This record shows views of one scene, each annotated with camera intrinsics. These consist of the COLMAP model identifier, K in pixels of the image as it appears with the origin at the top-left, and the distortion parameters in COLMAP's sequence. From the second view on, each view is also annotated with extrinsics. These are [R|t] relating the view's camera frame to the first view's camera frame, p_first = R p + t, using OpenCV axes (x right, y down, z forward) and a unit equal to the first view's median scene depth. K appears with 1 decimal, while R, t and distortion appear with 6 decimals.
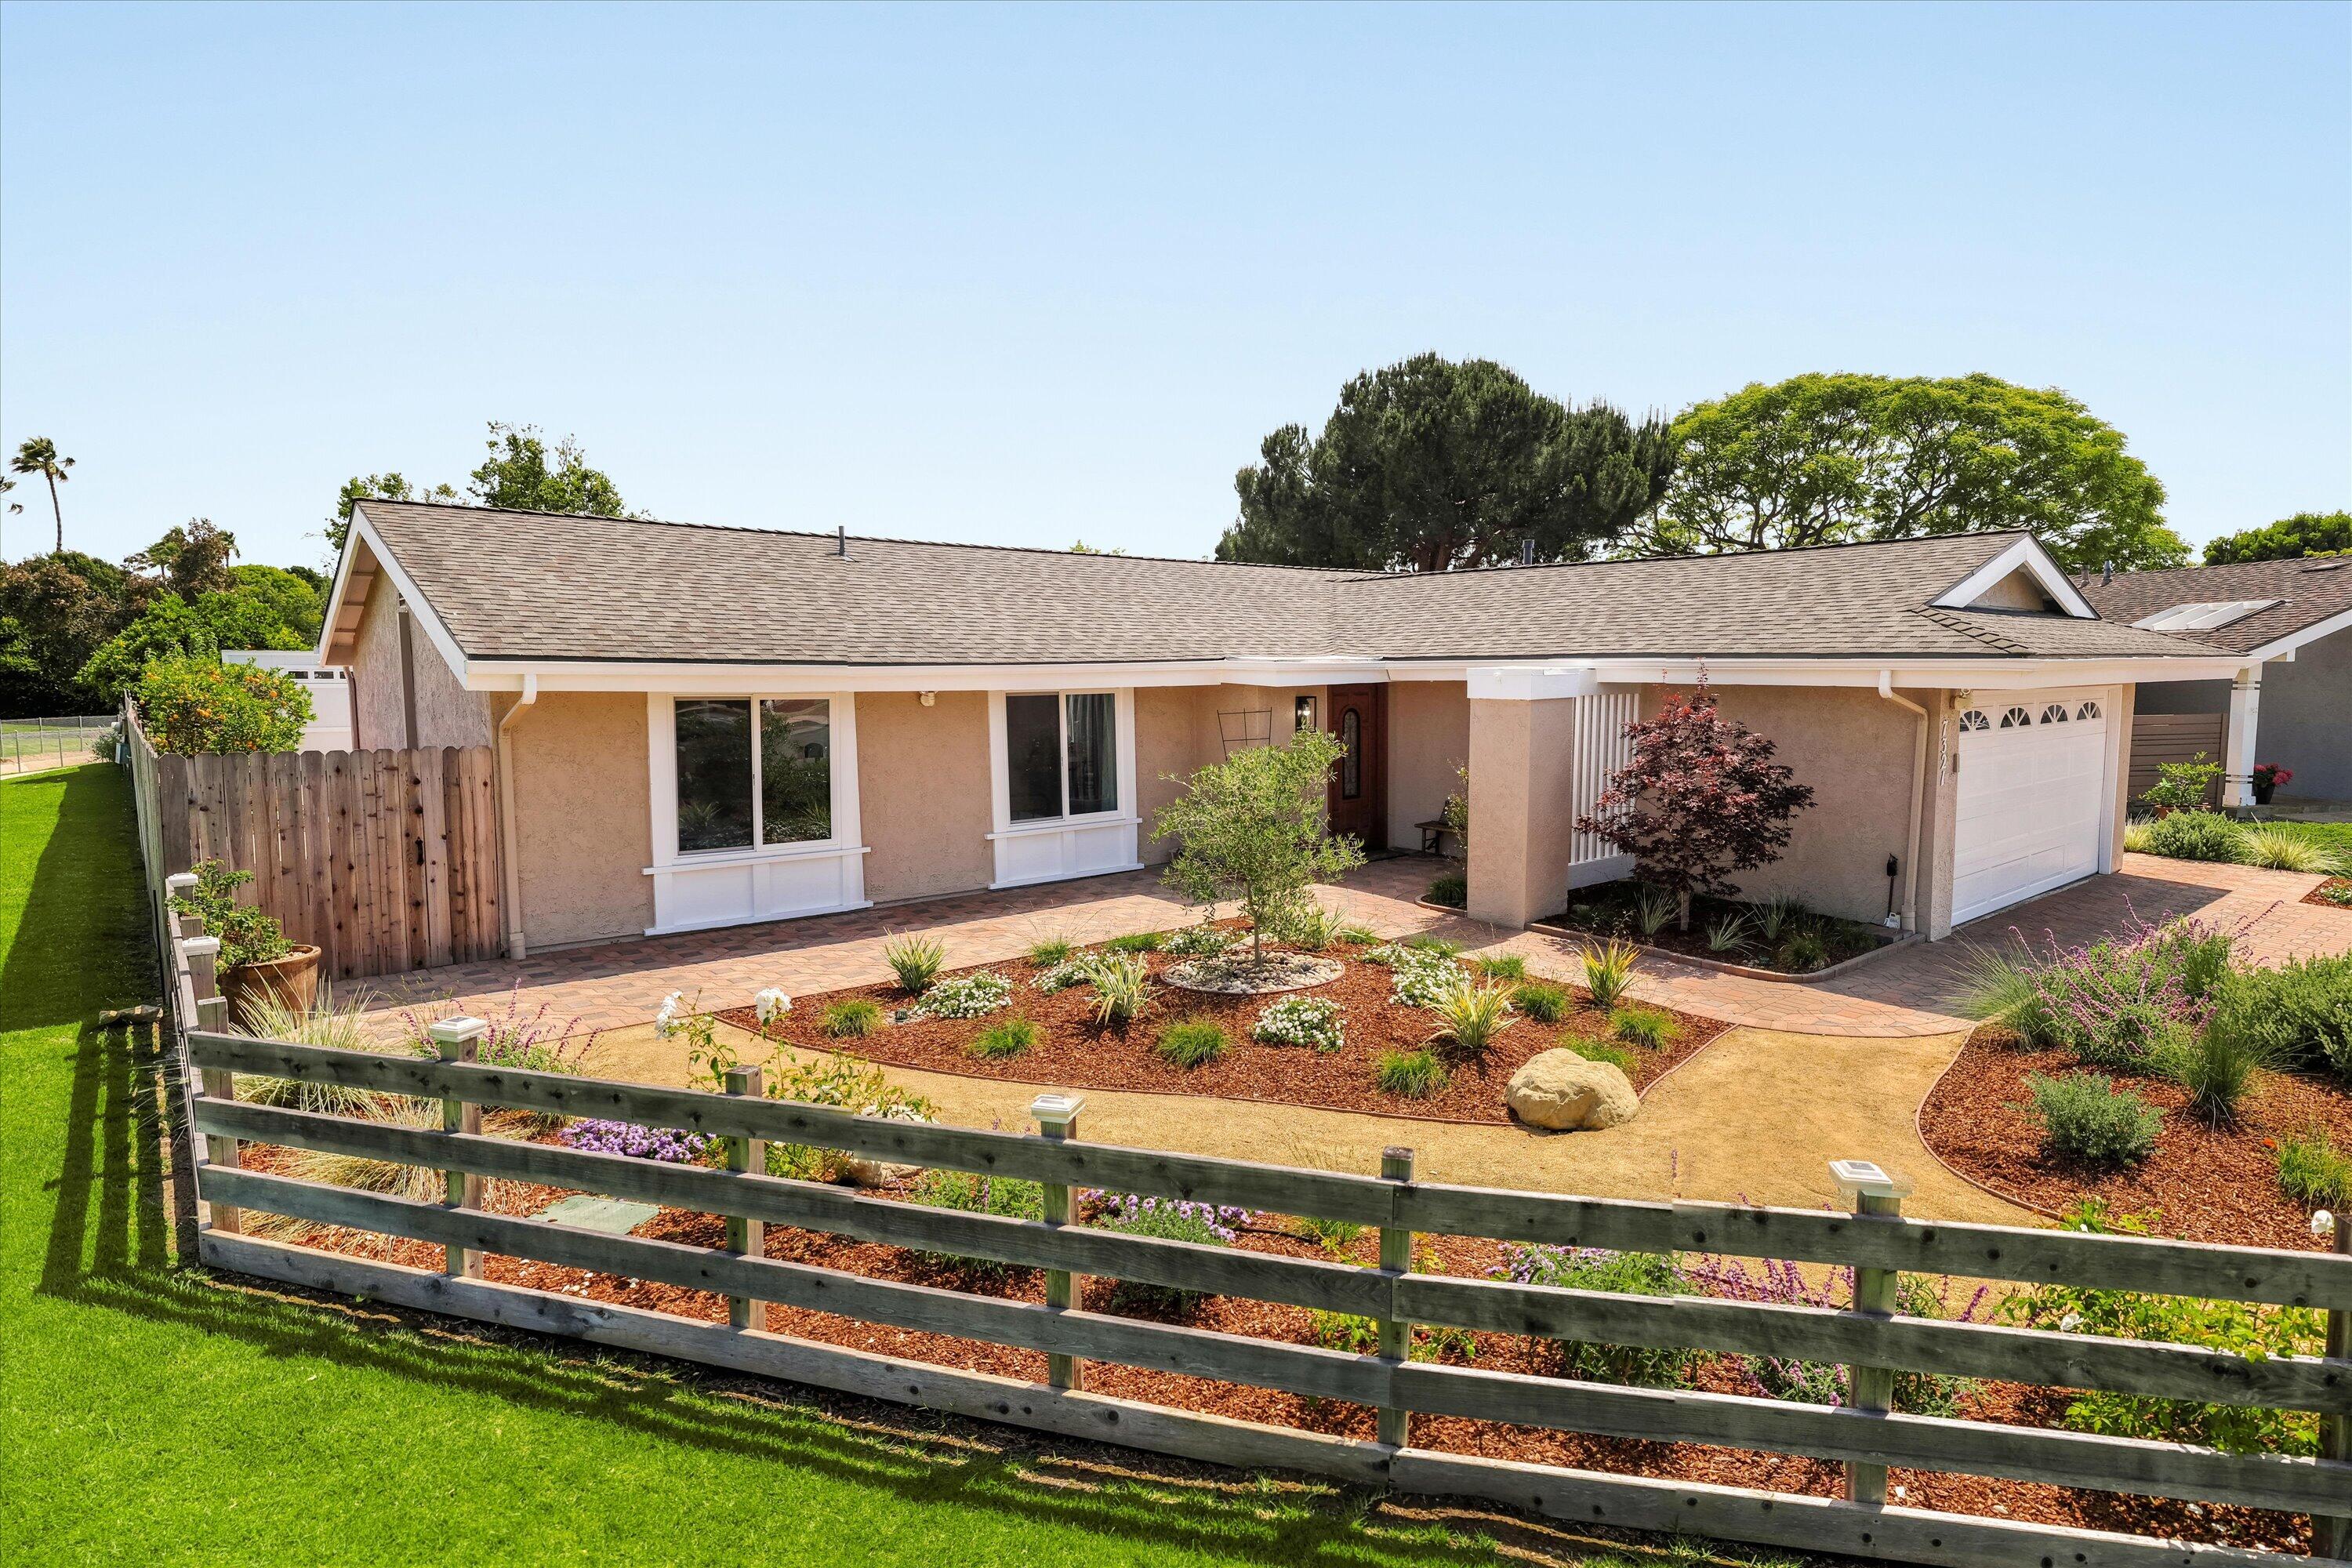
lens RADIAL K [[1212.9, 0, 1181.9], [0, 1212.9, 776.4], [0, 0, 1]] dist [0.002069, 0.002474]
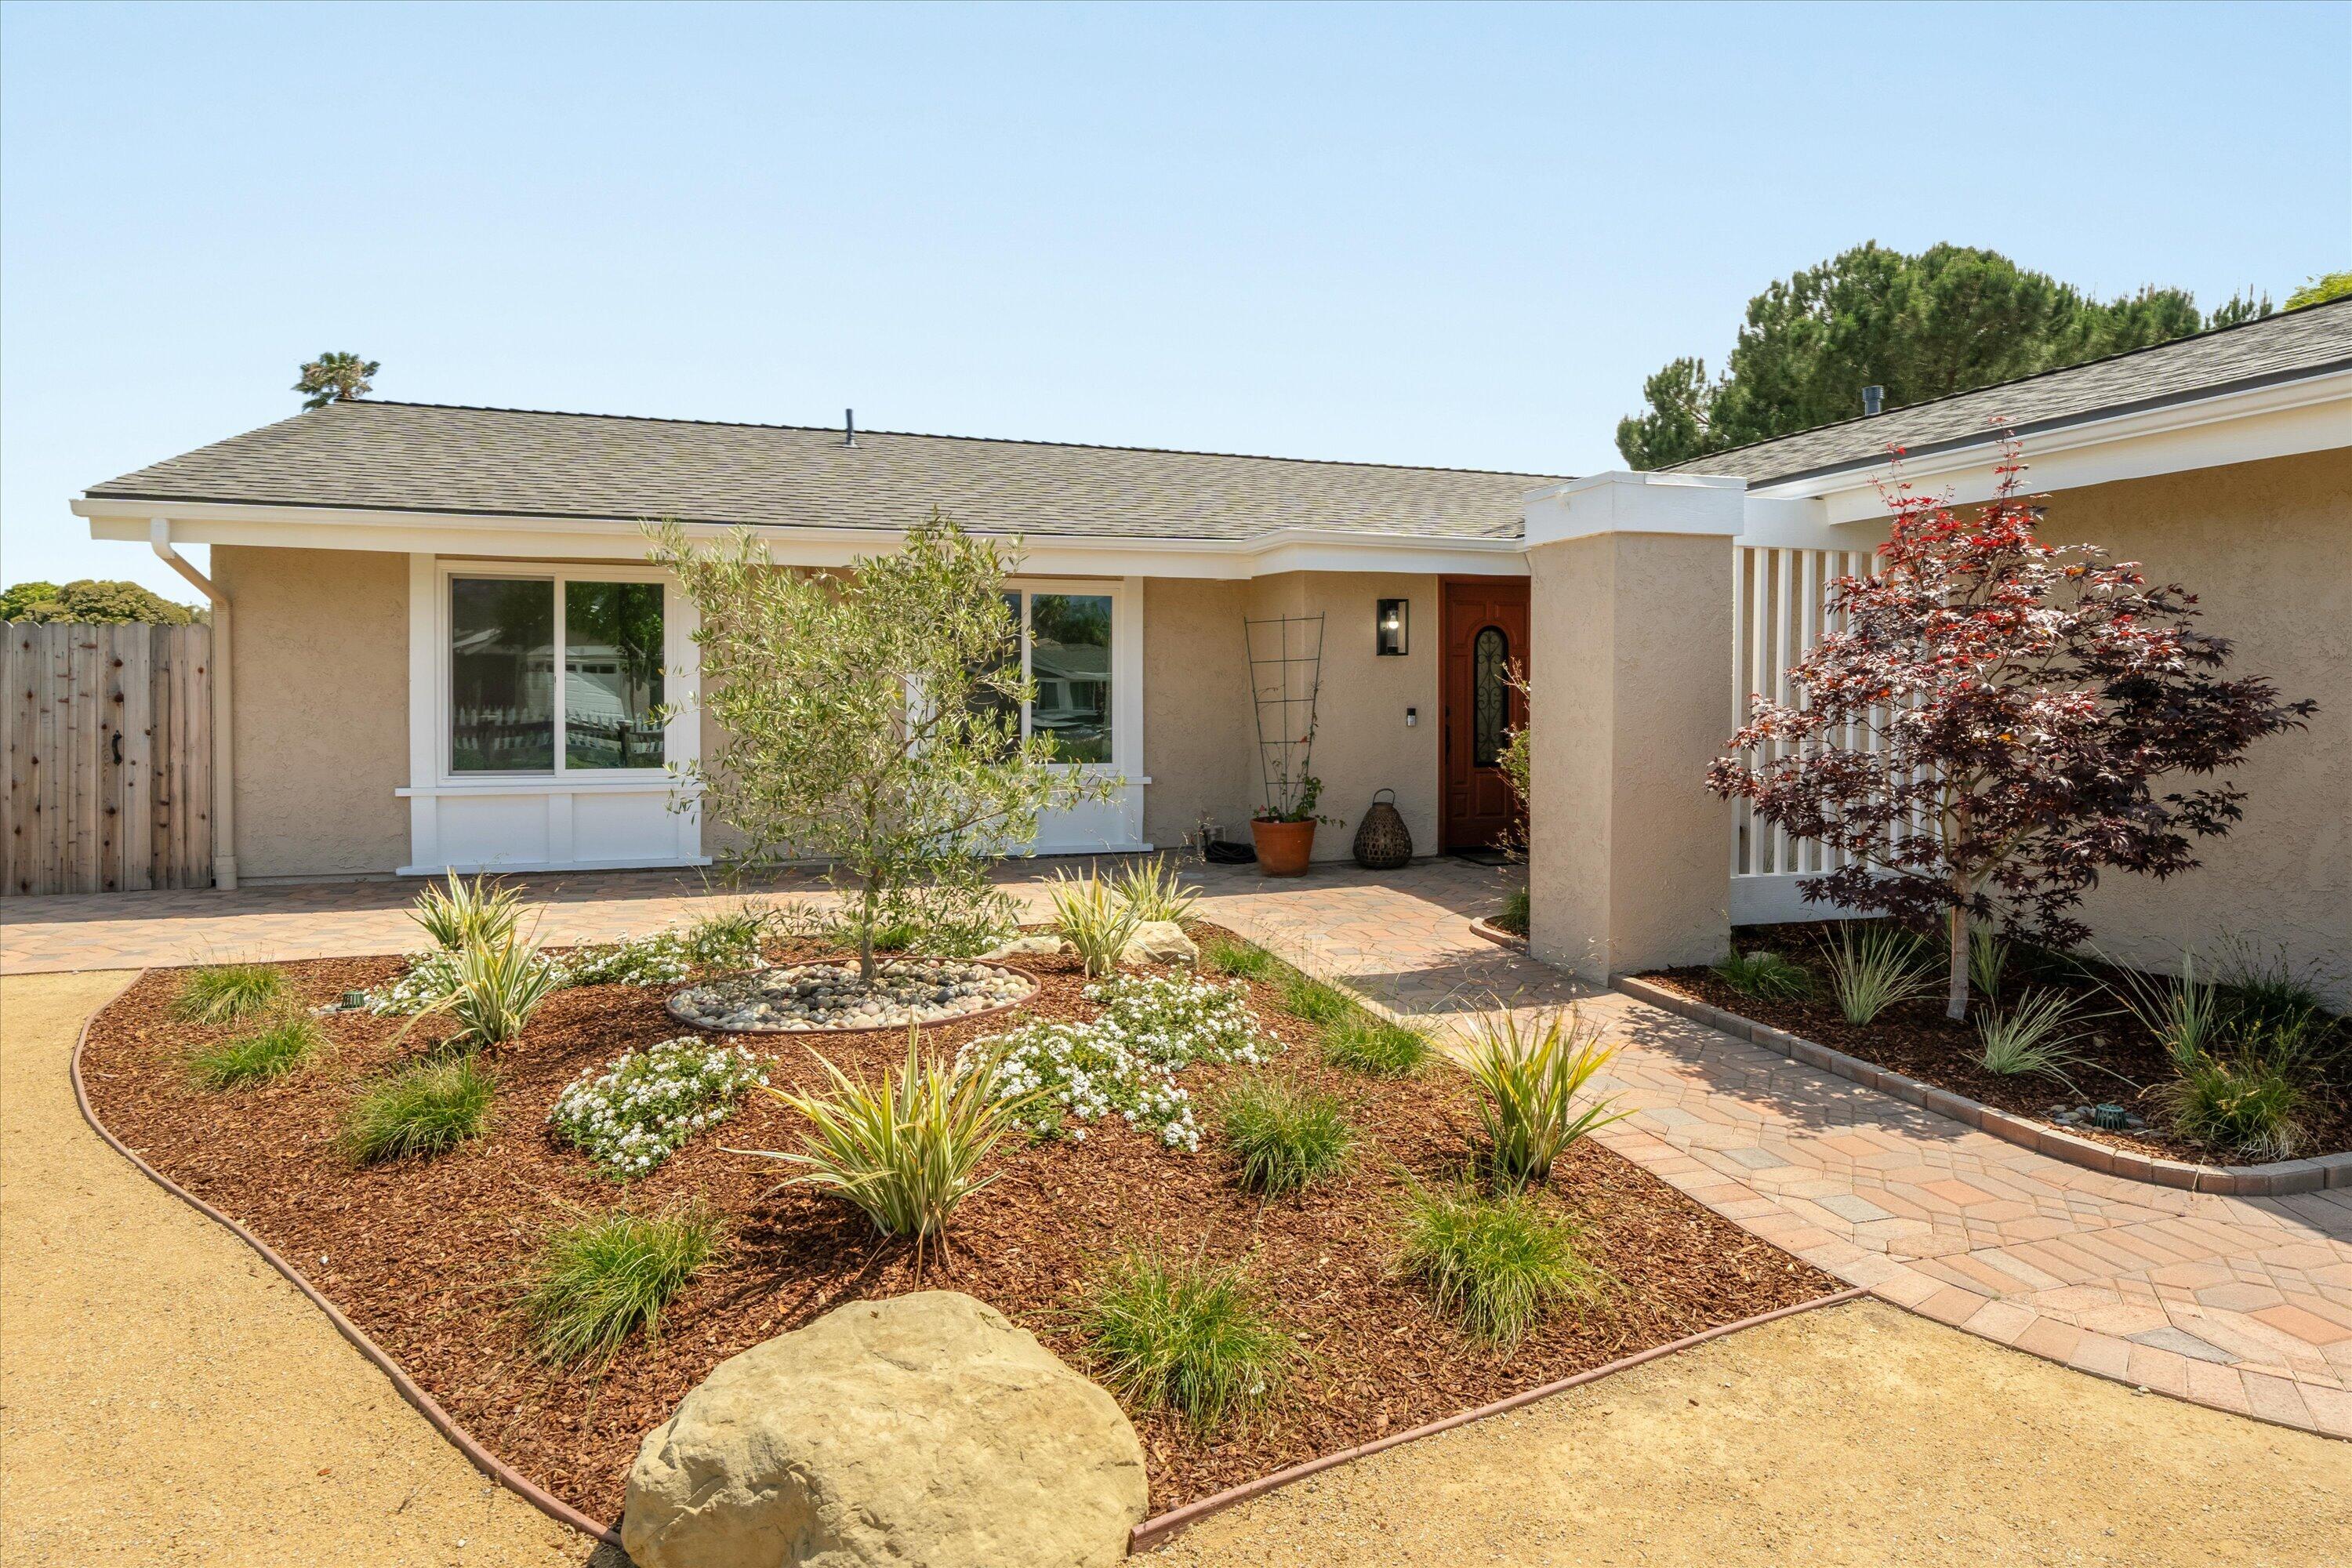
lens RADIAL K [[1212.9, 0, 1166.6], [0, 1212.9, 723.5], [0, 0, 1]] dist [0.002069, 0.002474]
pose [[0.923053, 0.018495, -0.384227, 0.309473], [-0.042841, 0.997572, -0.054900, 0.053649], [0.382279, 0.067137, 0.921605, 0.454662]]
